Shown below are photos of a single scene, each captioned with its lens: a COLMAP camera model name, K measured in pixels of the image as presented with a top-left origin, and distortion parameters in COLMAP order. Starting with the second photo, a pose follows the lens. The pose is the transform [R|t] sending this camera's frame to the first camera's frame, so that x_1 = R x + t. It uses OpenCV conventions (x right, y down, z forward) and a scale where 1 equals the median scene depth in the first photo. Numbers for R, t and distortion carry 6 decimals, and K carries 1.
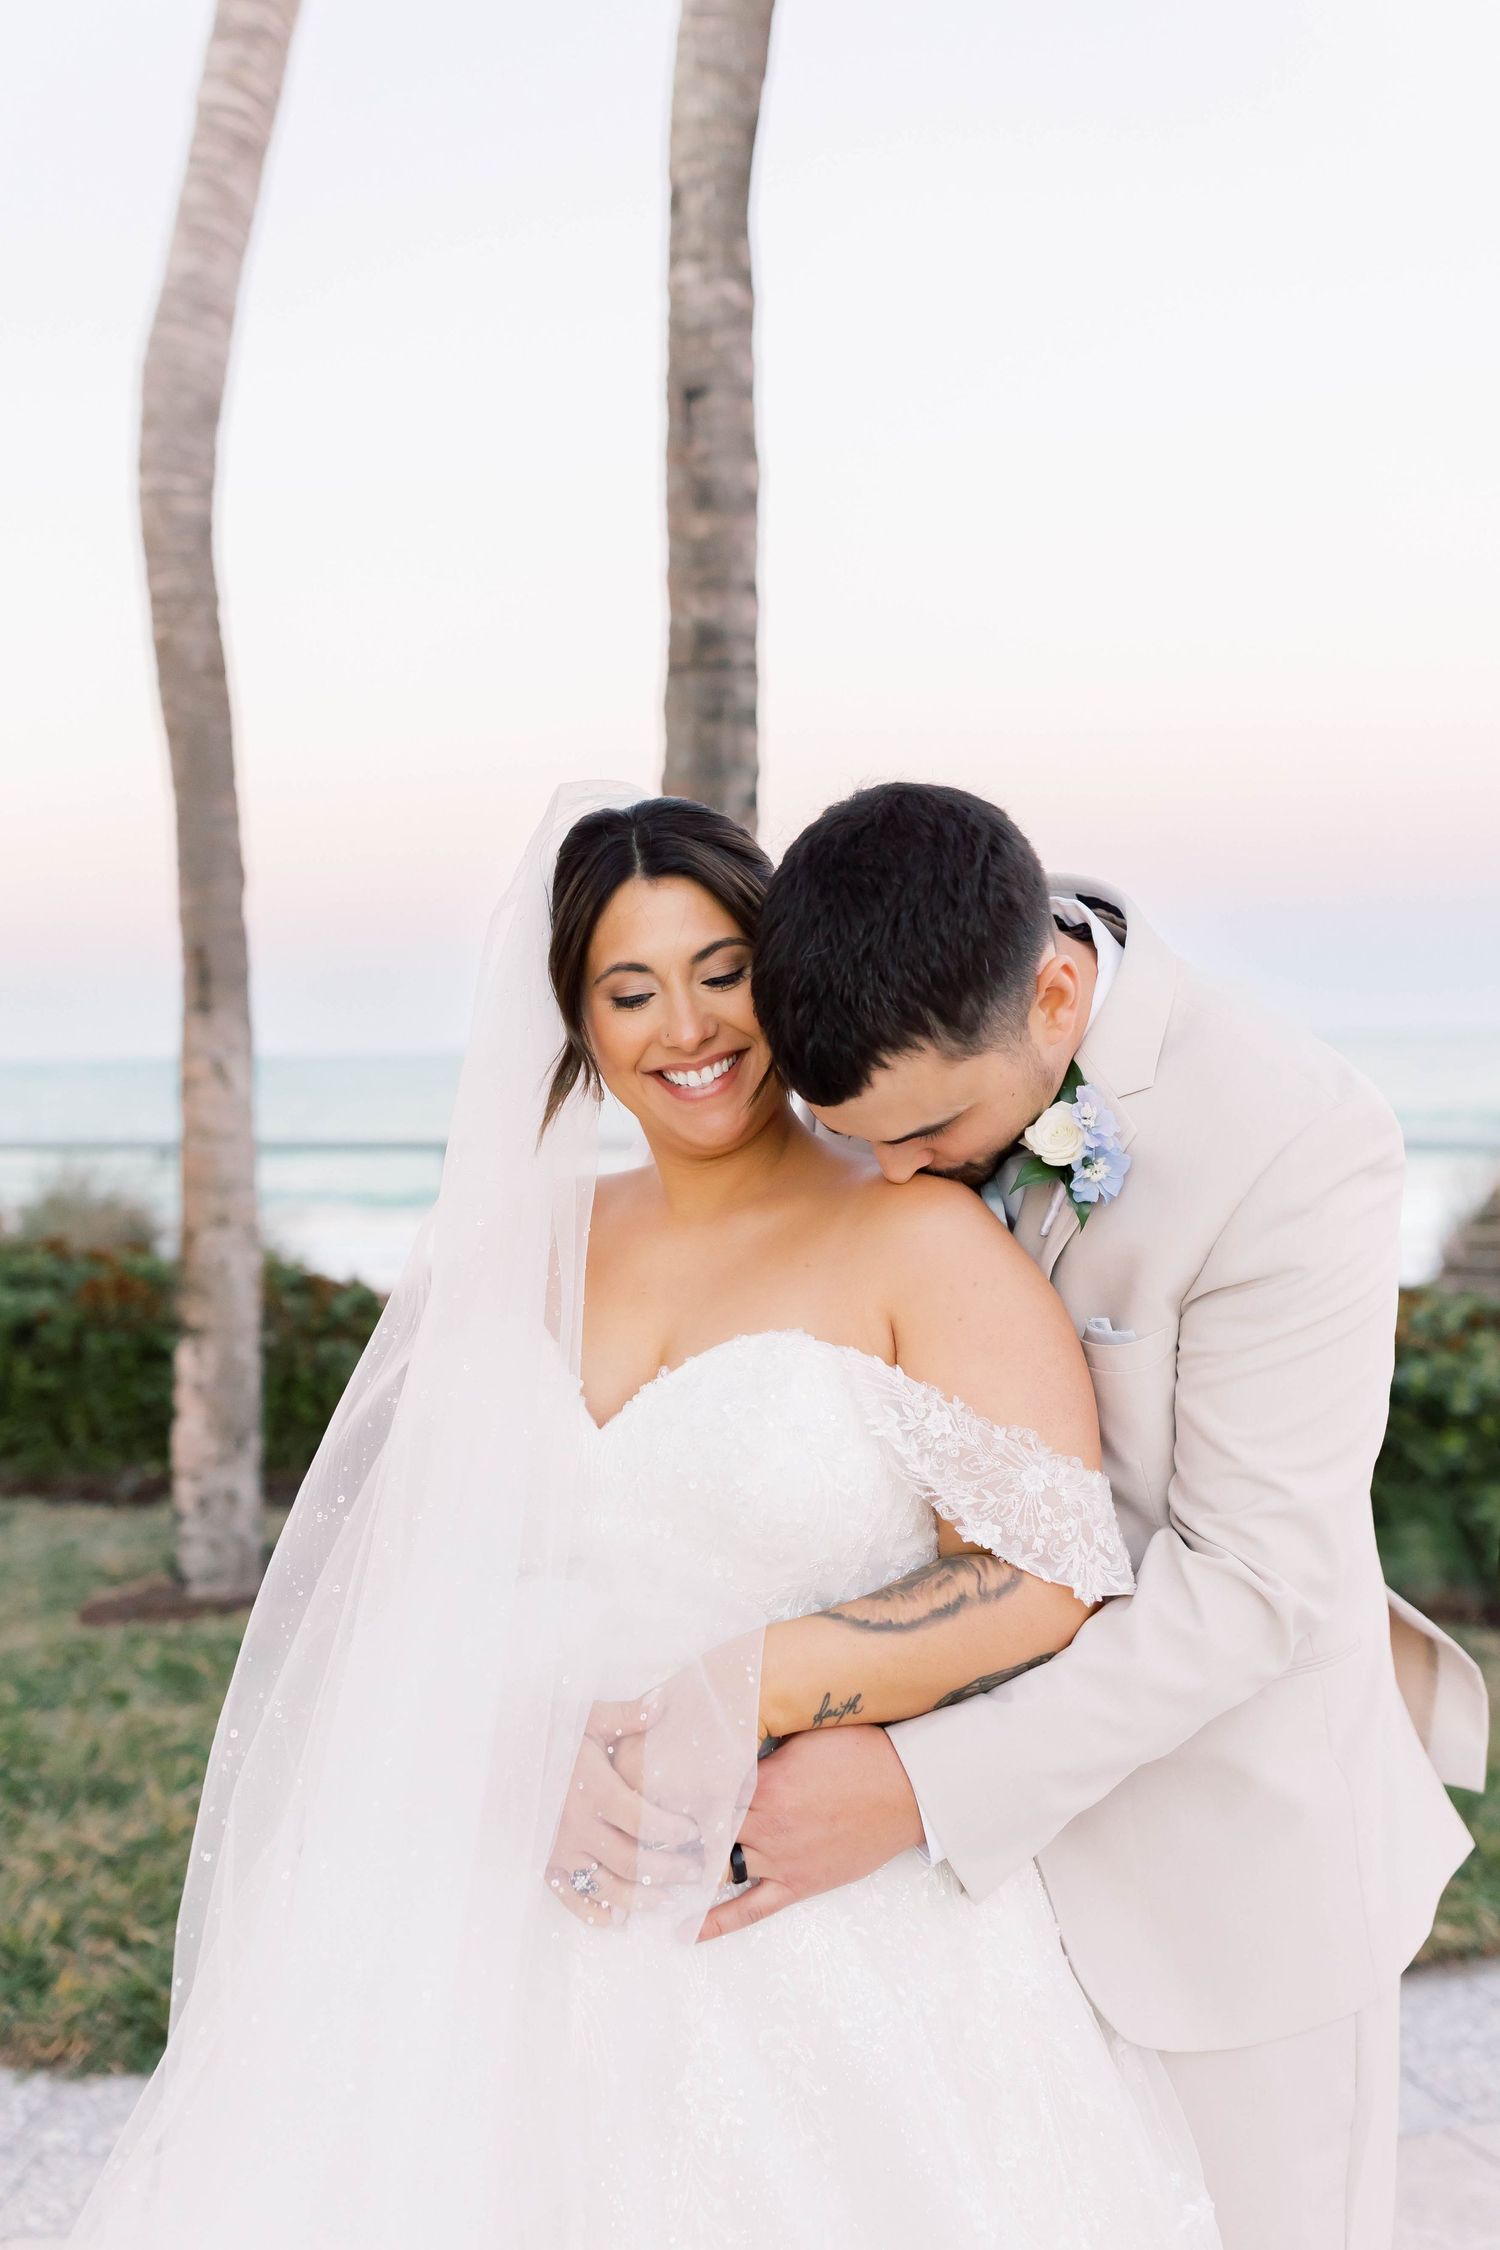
lens RADIAL K [[2286.2, 0, 749.9], [0, 2286.2, 1097.4], [0, 0, 1]] dist [0.101614, -0.016926]
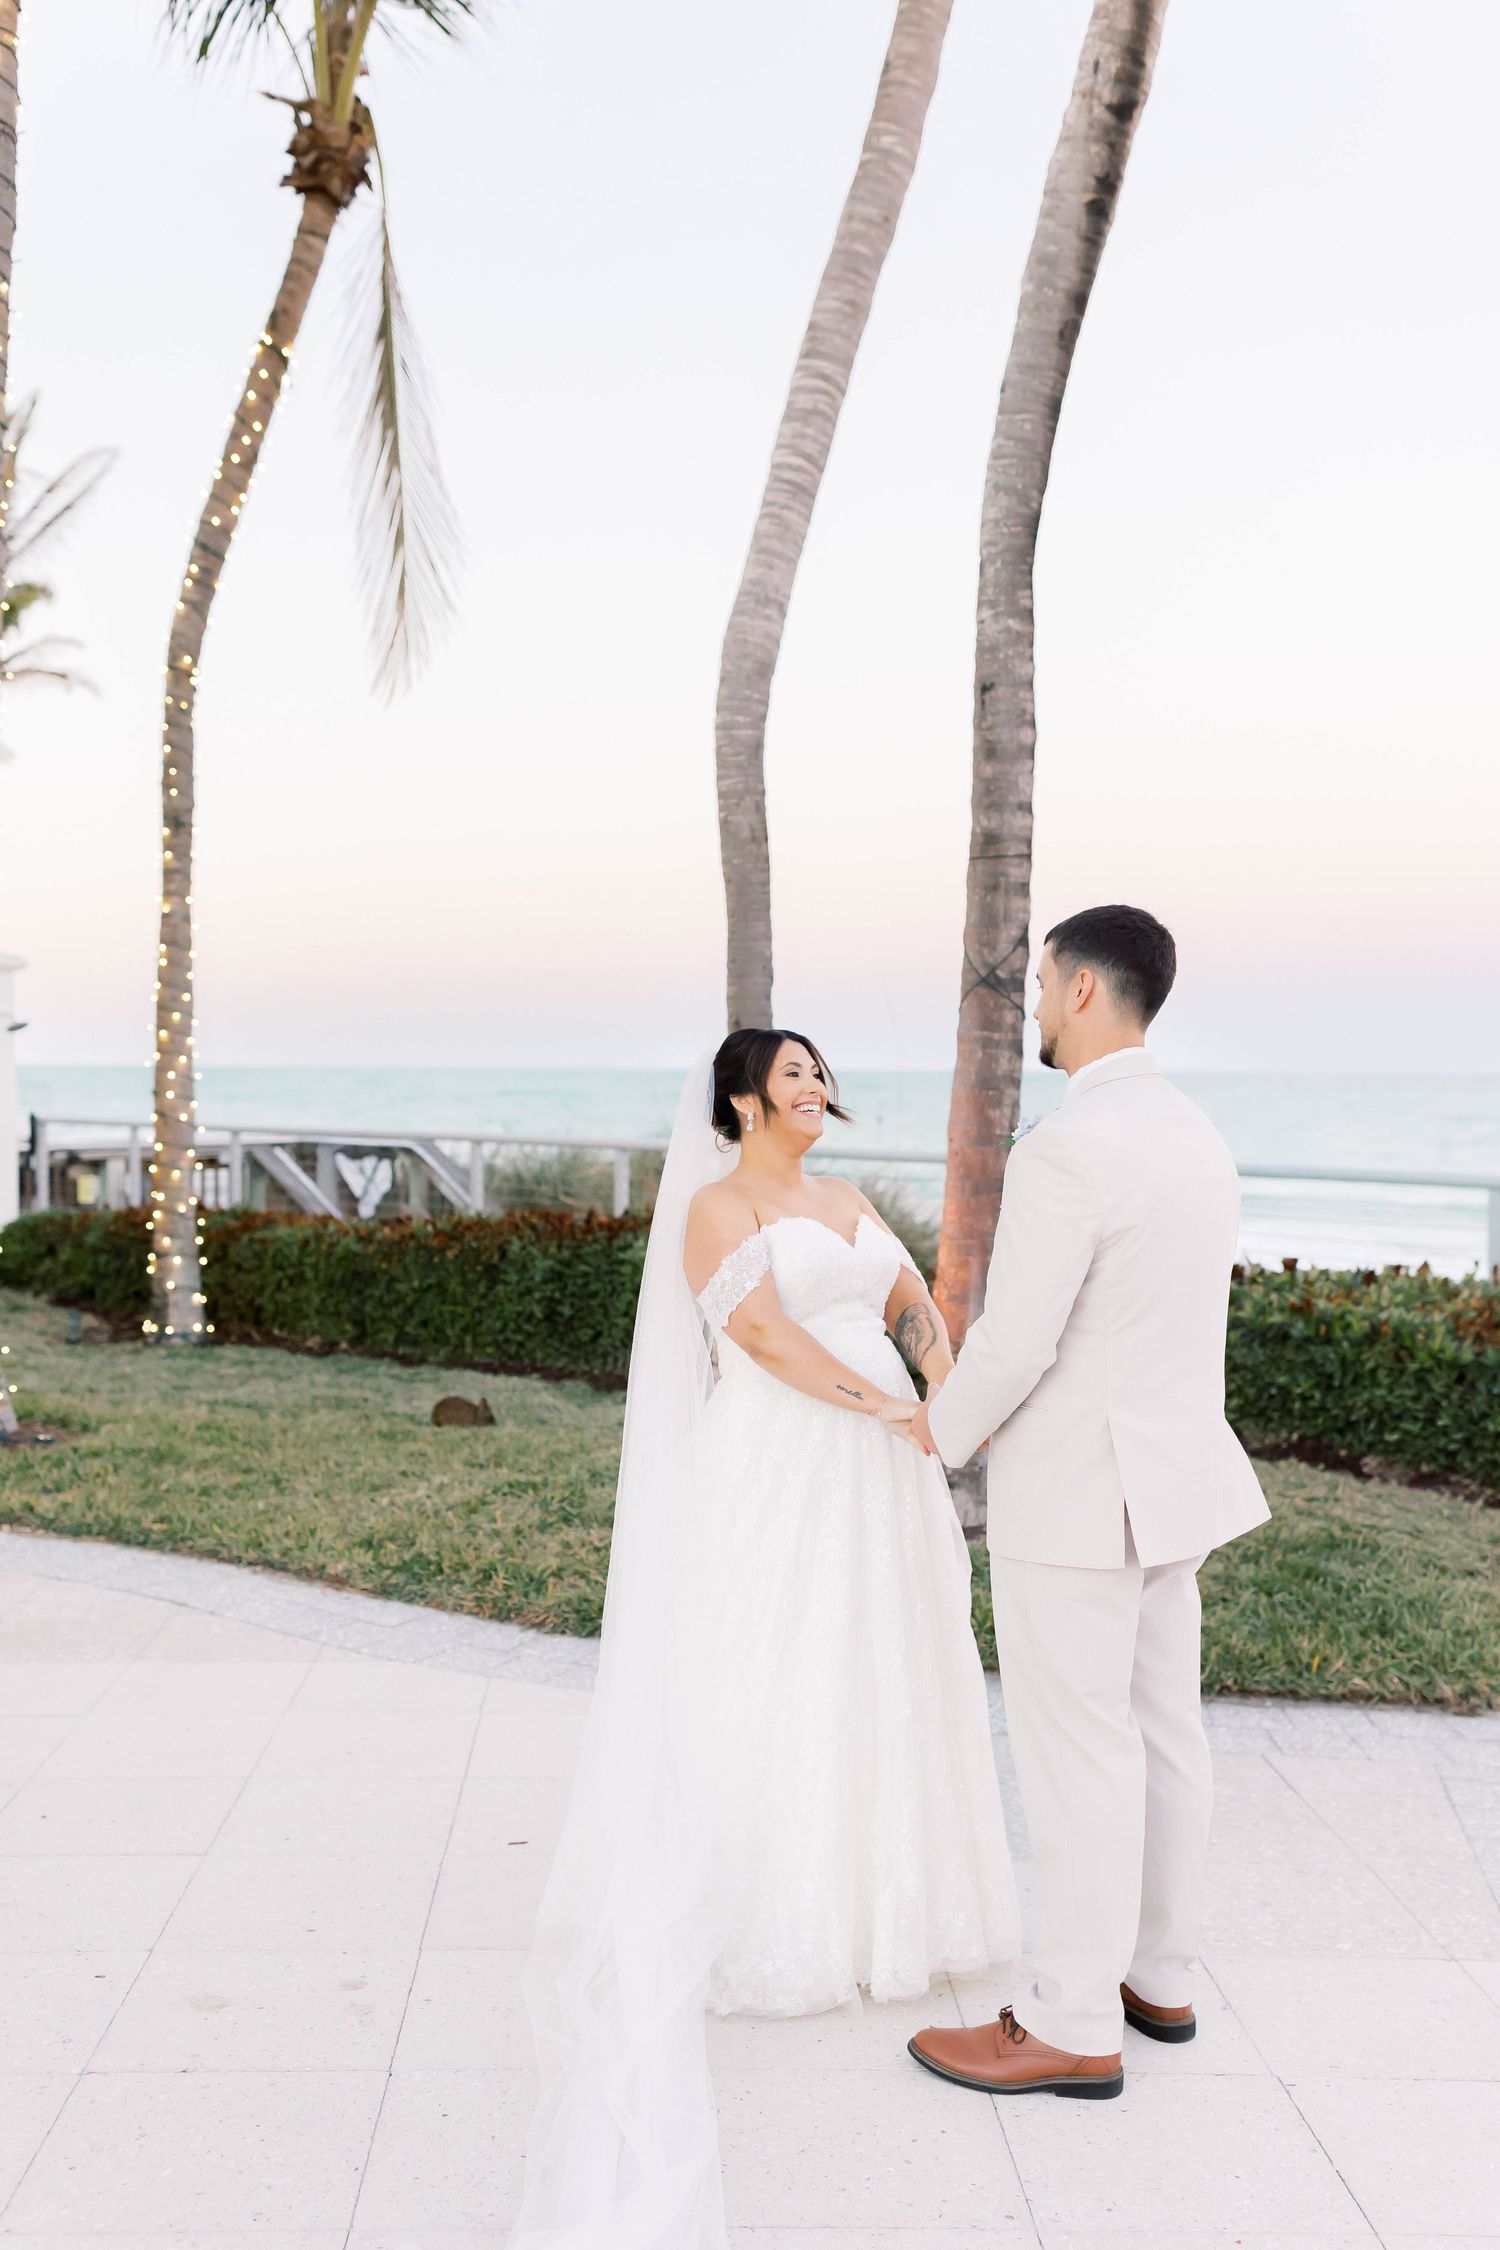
lens RADIAL K [[2286.2, 0, 749.9], [0, 2286.2, 1097.4], [0, 0, 1]] dist [0.101614, -0.016926]
pose [[0.935264, 0.032799, -0.352429, 0.305156], [-0.036675, 0.999318, -0.004326, -0.008062], [0.352047, 0.016971, 0.935829, -0.416974]]
